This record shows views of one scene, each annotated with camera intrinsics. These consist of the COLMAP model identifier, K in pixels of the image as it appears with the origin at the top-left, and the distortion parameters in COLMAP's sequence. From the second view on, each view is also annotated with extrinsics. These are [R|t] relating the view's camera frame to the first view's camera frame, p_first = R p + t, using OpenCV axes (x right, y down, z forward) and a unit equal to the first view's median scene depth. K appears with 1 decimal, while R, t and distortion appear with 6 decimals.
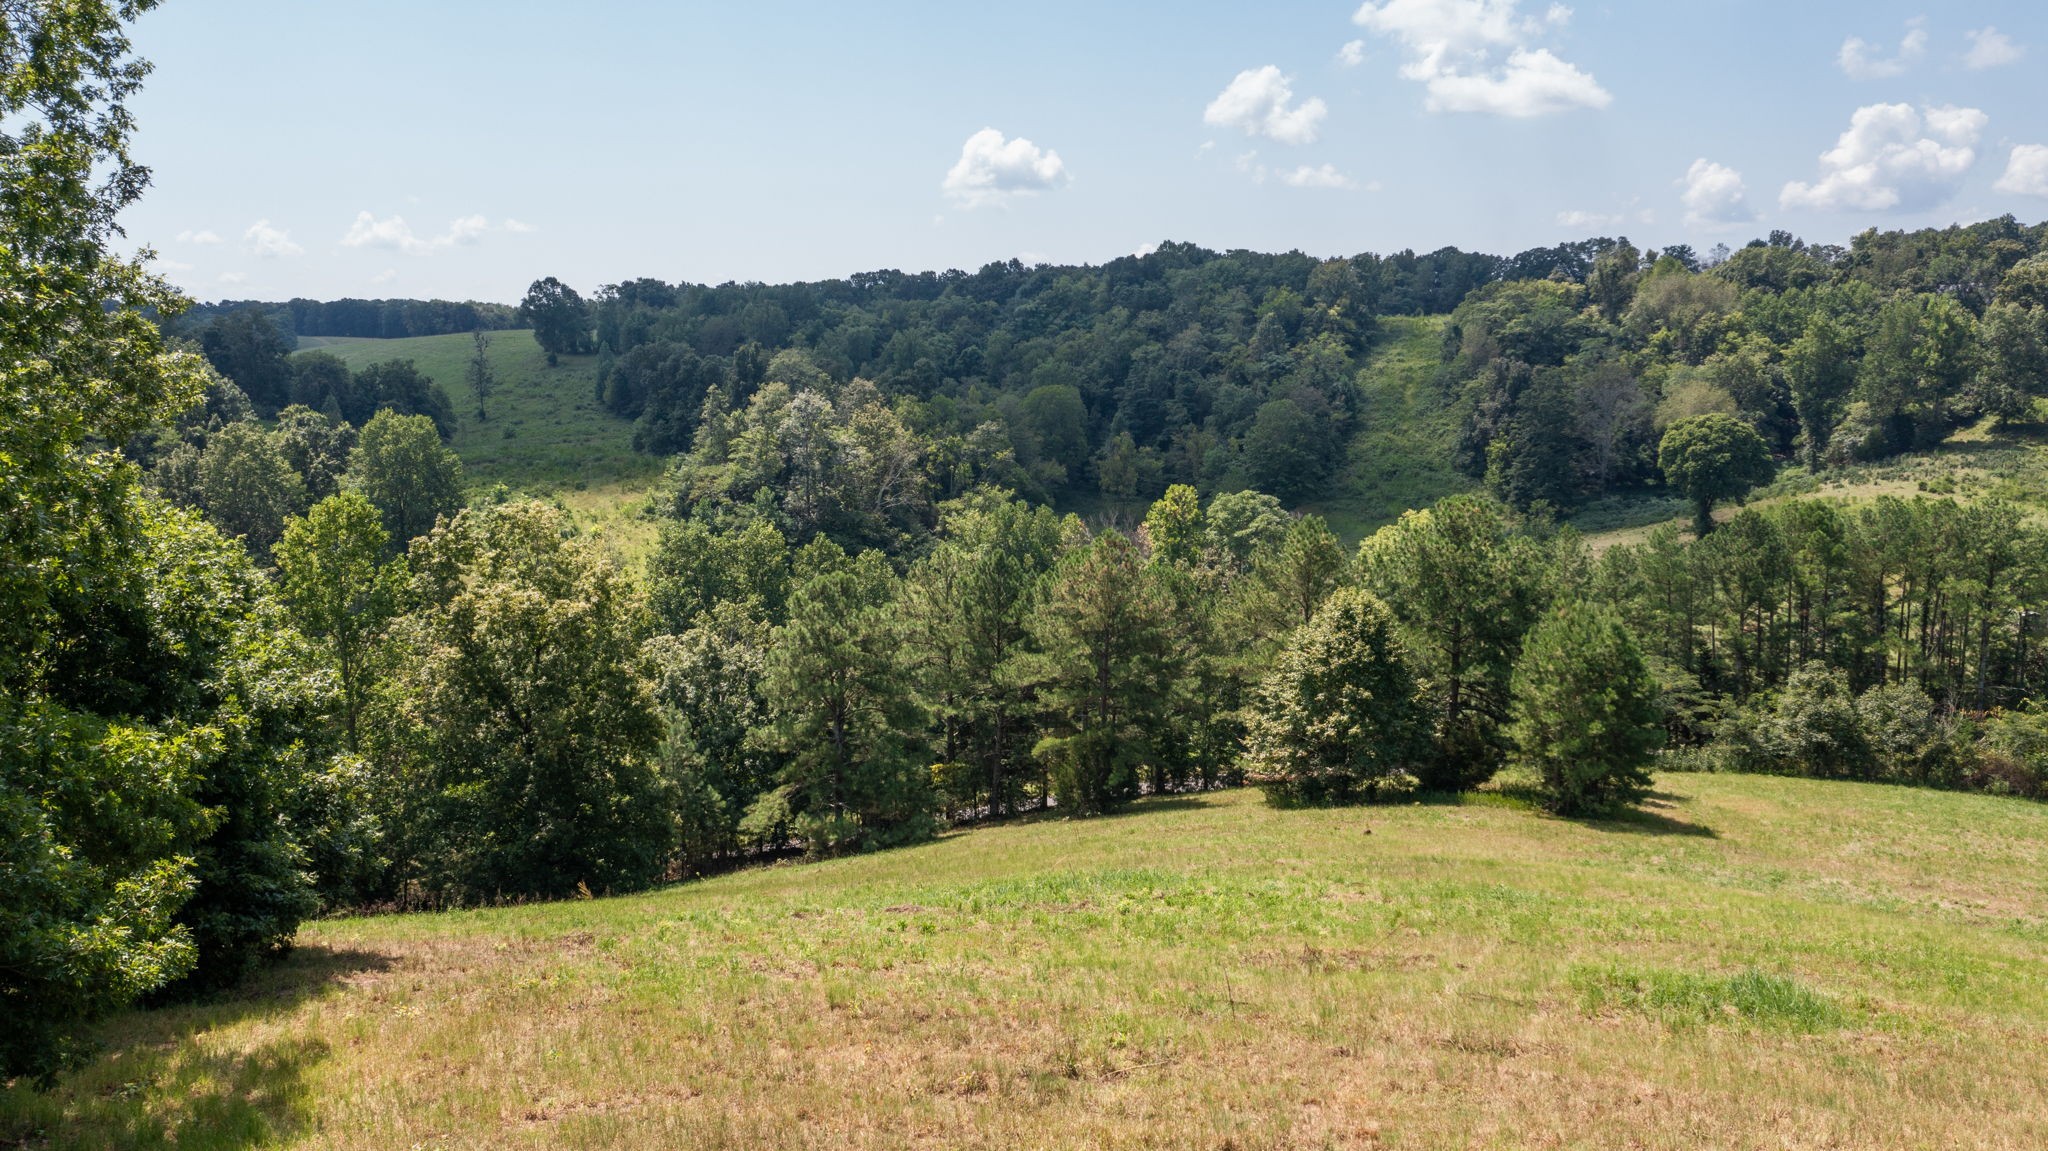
lens RADIAL K [[1623.2, 0, 1024.1], [0, 1623.2, 581.6], [0, 0, 1]] dist [-0.008831, 0.004660]
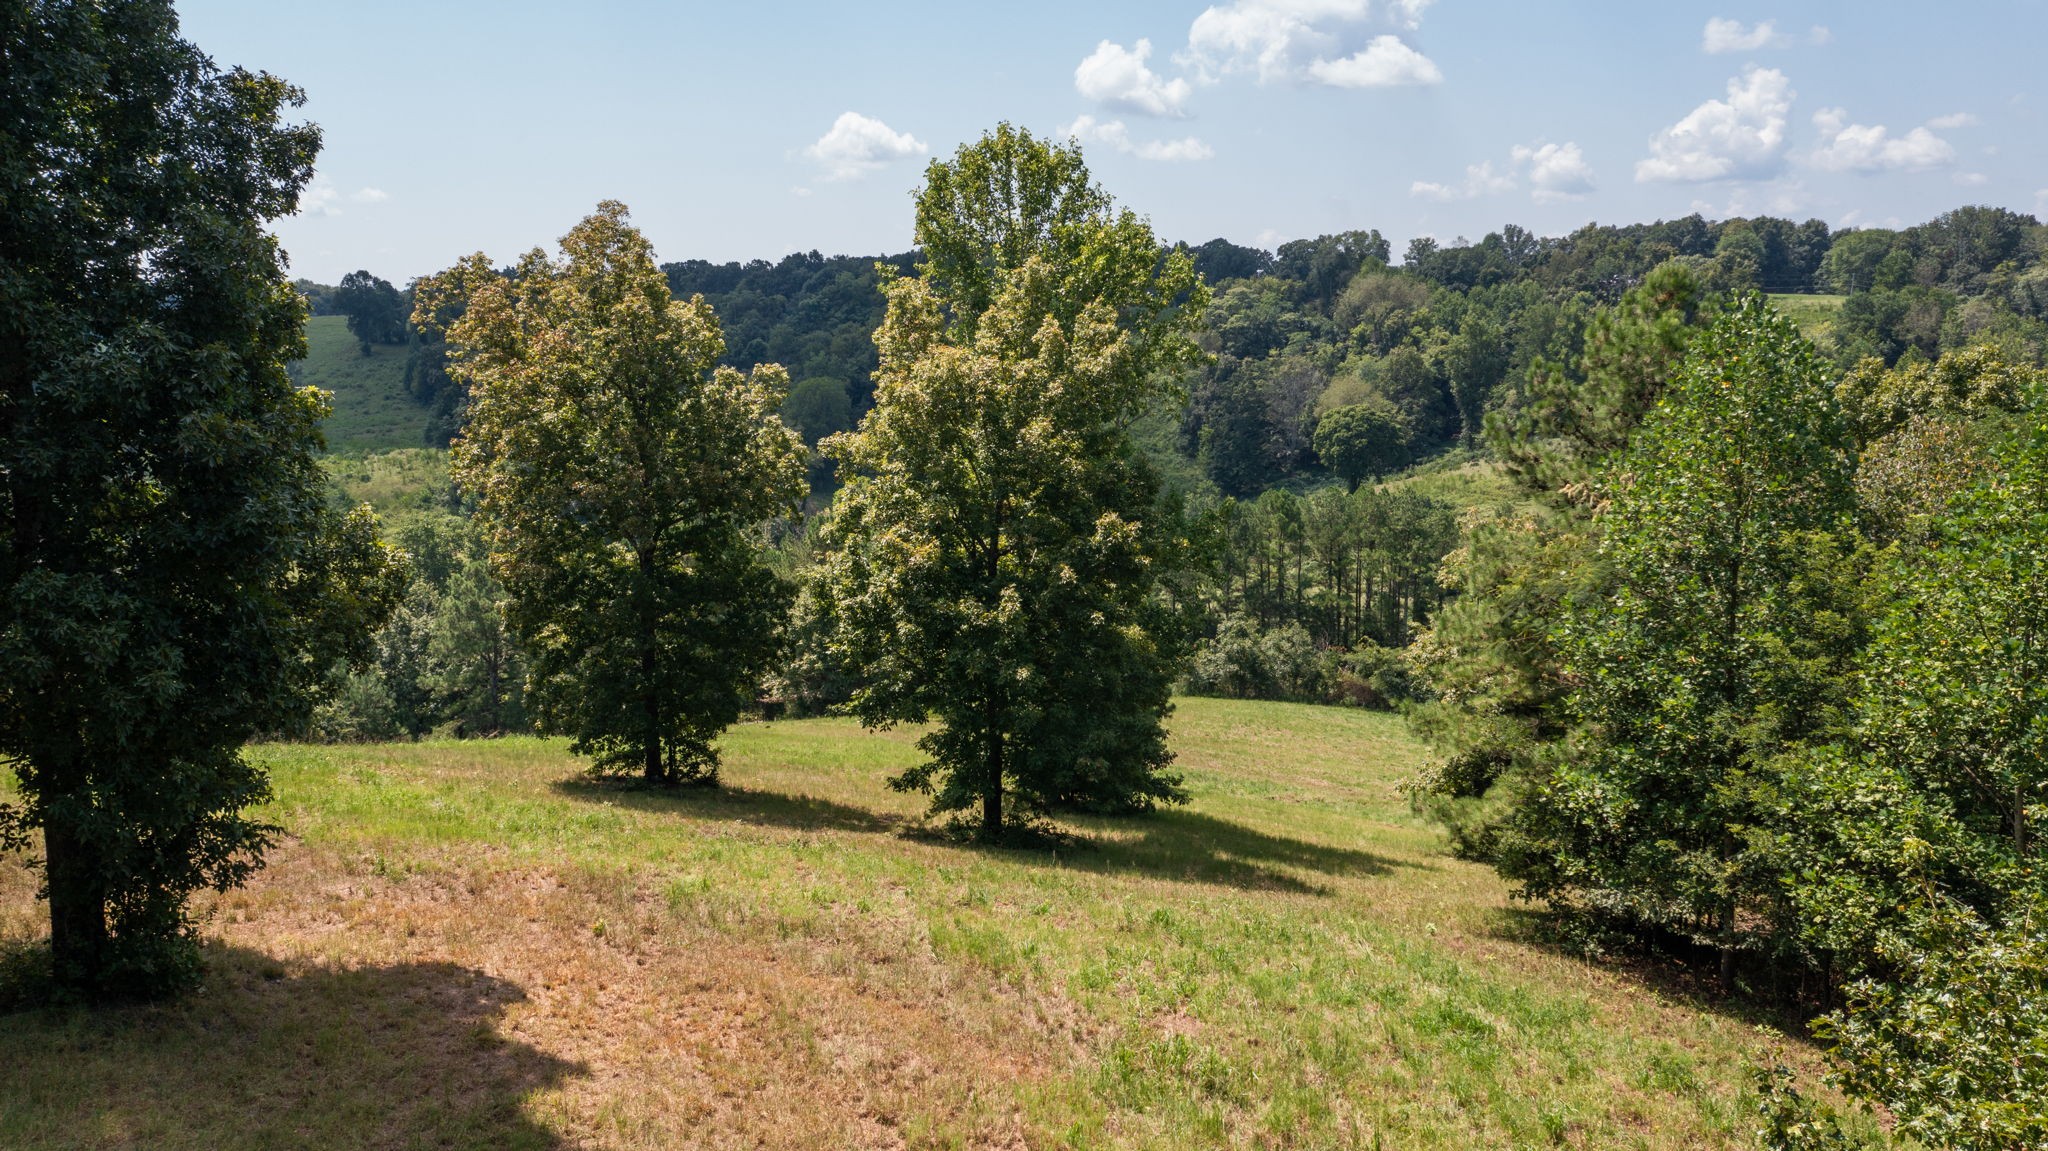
lens RADIAL K [[1623.2, 0, 1023.0], [0, 1623.2, 579.4], [0, 0, 1]] dist [-0.008831, 0.004660]
pose [[0.996767, -0.016974, 0.078539, 0.065630], [0.015608, 0.999717, 0.017976, -0.001770], [-0.078822, -0.016692, 0.996749, -0.107301]]
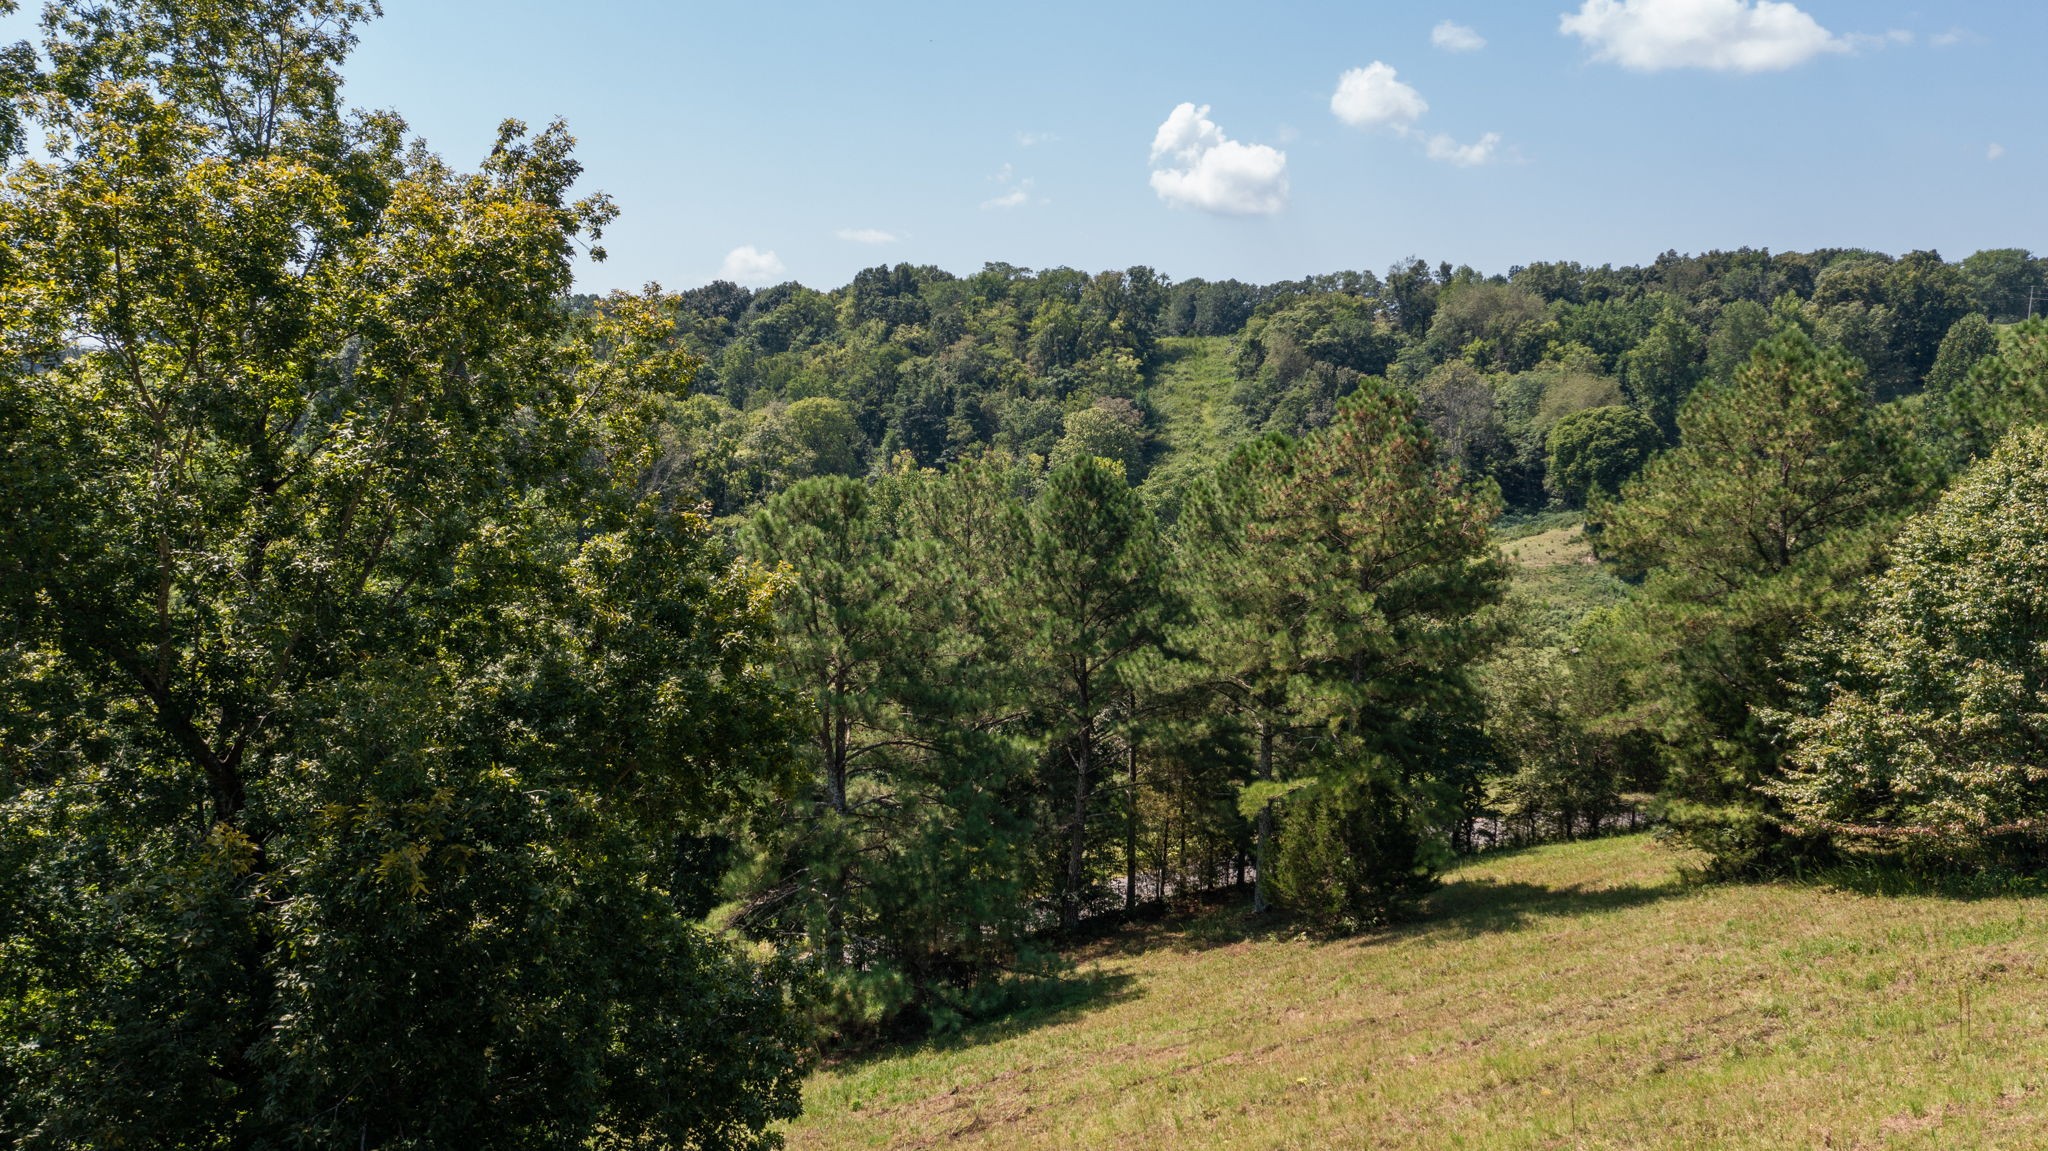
lens RADIAL K [[1623.2, 0, 1027.5], [0, 1623.2, 579.3], [0, 0, 1]] dist [-0.008831, 0.004660]
pose [[0.978747, -0.018348, 0.204250, -0.049003], [0.028131, 0.998587, -0.045094, 0.015722], [-0.203134, 0.049882, 0.977880, 0.147317]]
